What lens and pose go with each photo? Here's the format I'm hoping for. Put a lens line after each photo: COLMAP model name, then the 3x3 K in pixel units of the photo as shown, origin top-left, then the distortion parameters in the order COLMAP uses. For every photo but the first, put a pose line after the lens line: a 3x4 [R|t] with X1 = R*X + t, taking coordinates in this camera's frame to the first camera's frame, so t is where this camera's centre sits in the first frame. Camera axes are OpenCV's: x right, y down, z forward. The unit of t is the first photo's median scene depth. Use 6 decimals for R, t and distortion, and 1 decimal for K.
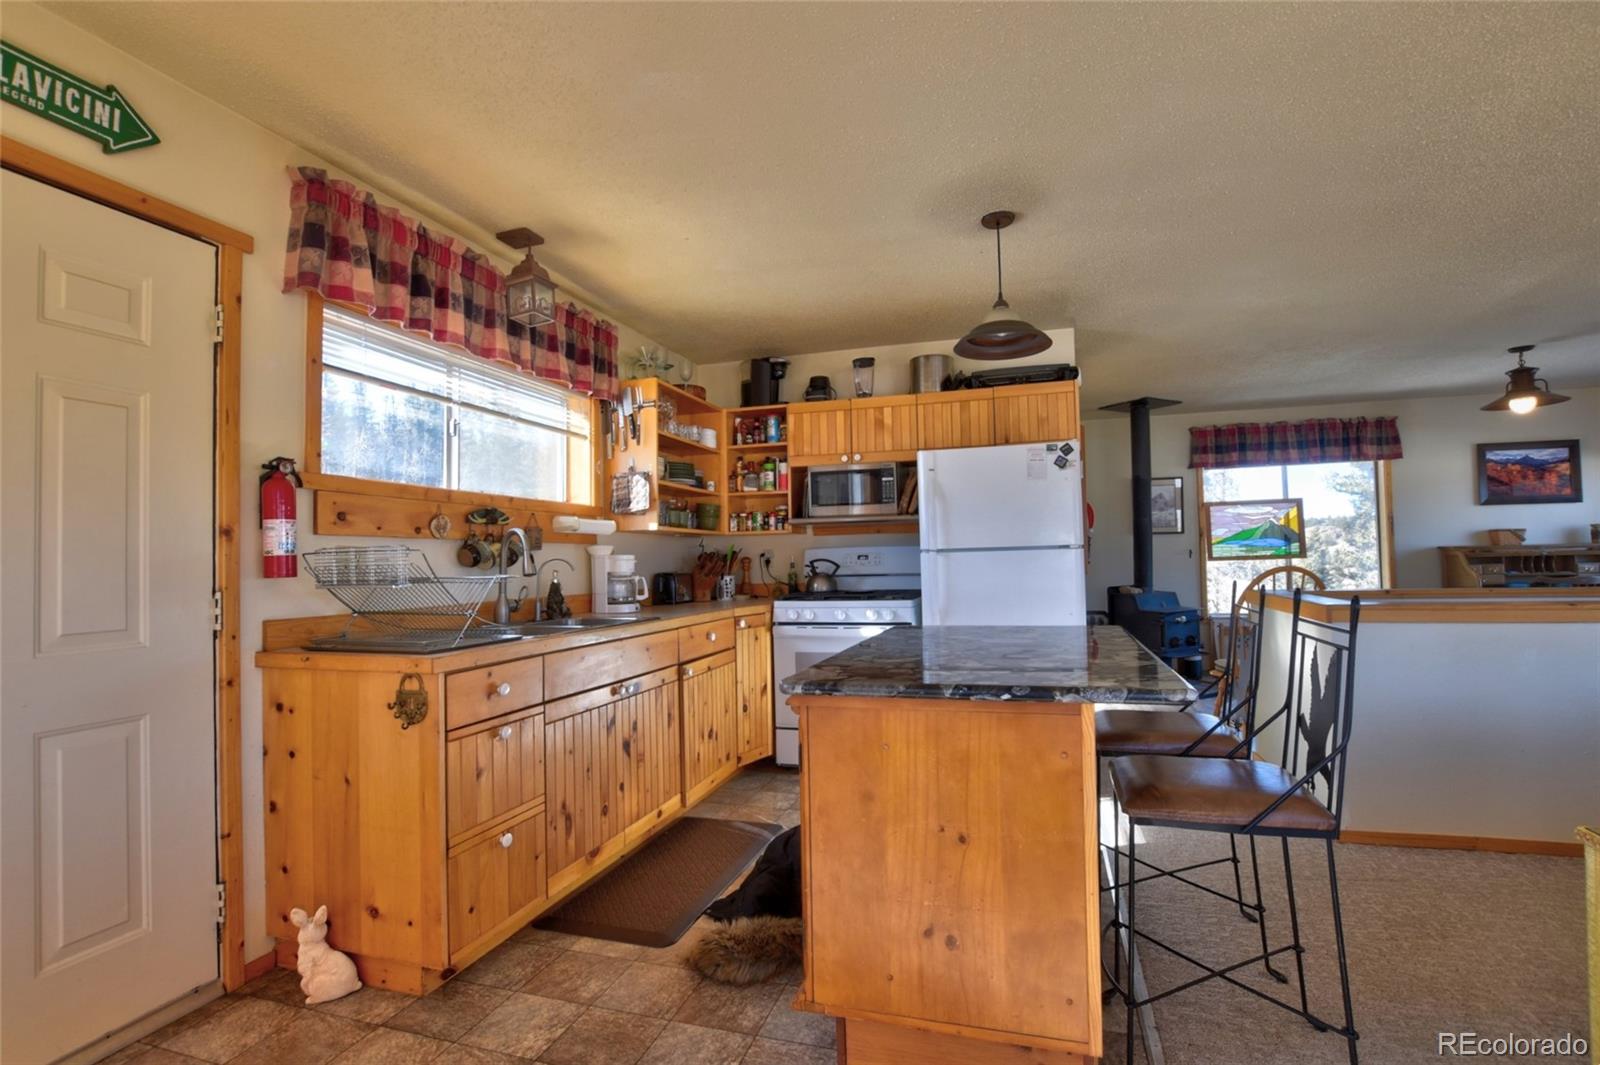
lens RADIAL K [[760.9, 0, 801.3], [0, 760.9, 530.0], [0, 0, 1]] dist [-0.026852, -0.000272]
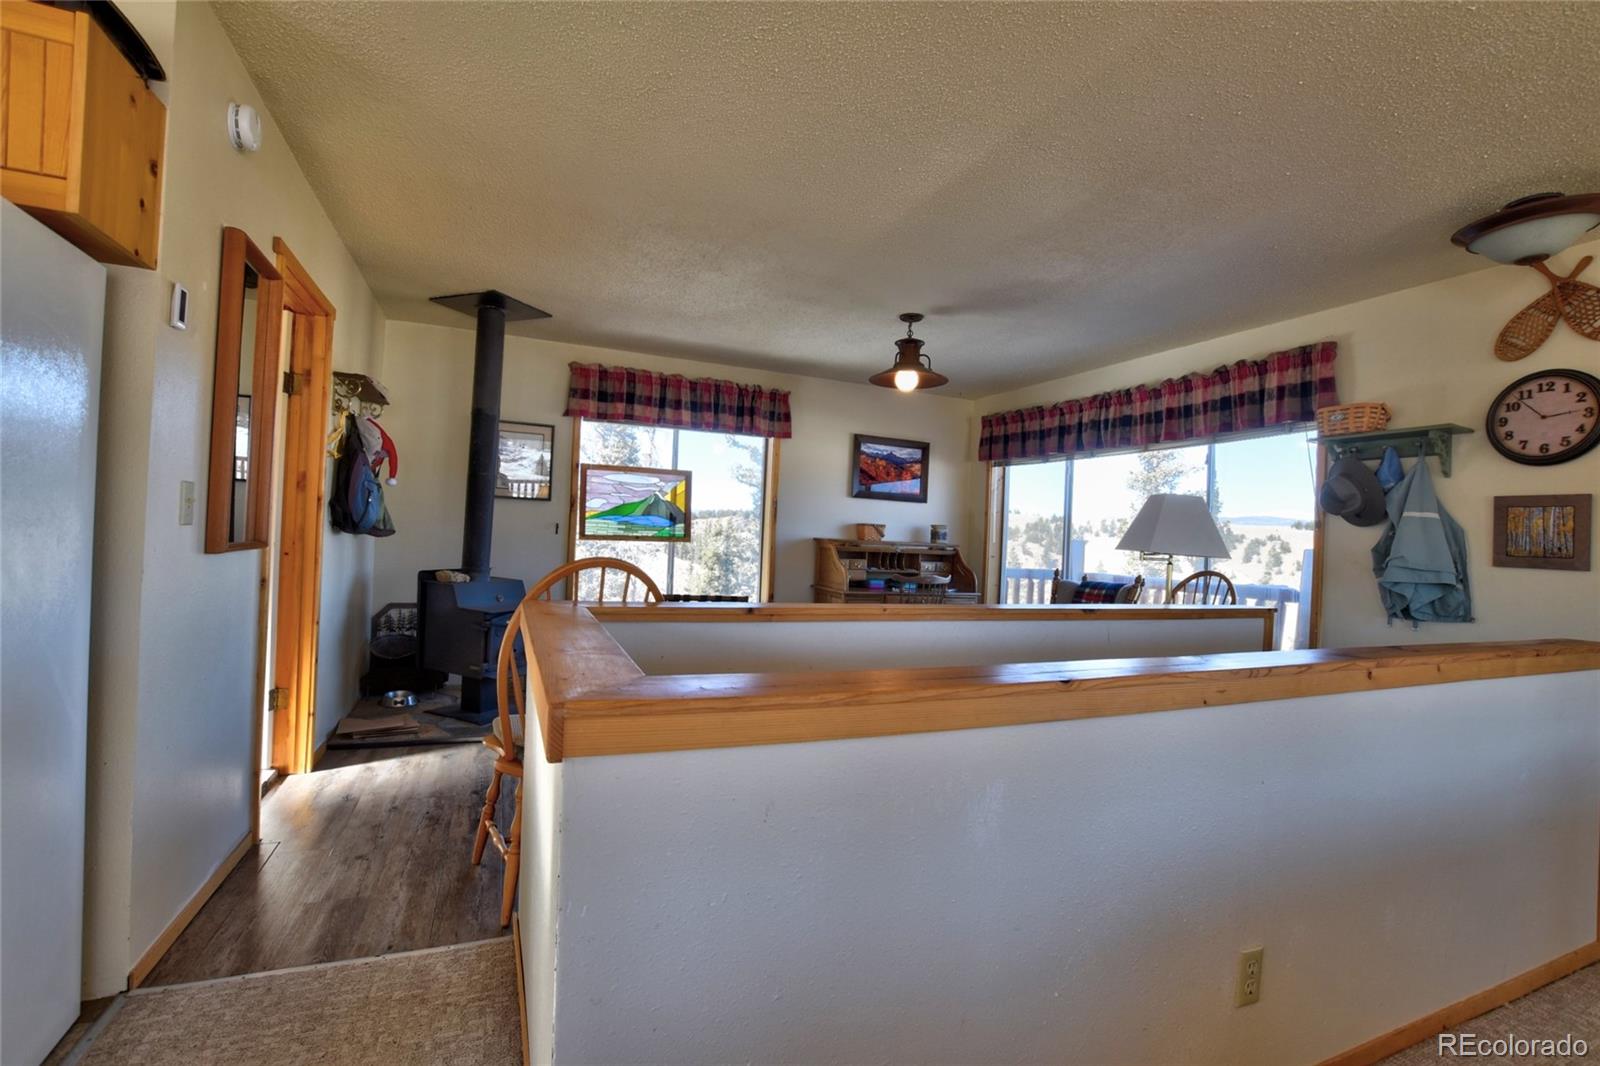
lens RADIAL K [[705.1, 0, 802.2], [0, 705.1, 537.8], [0, 0, 1]] dist [-0.033518, 0.004244]
pose [[0.765263, 0.053309, 0.641507, 0.268597], [-0.085415, 0.996162, 0.019113, 0.006689], [-0.638026, -0.069421, 0.766879, 0.322338]]
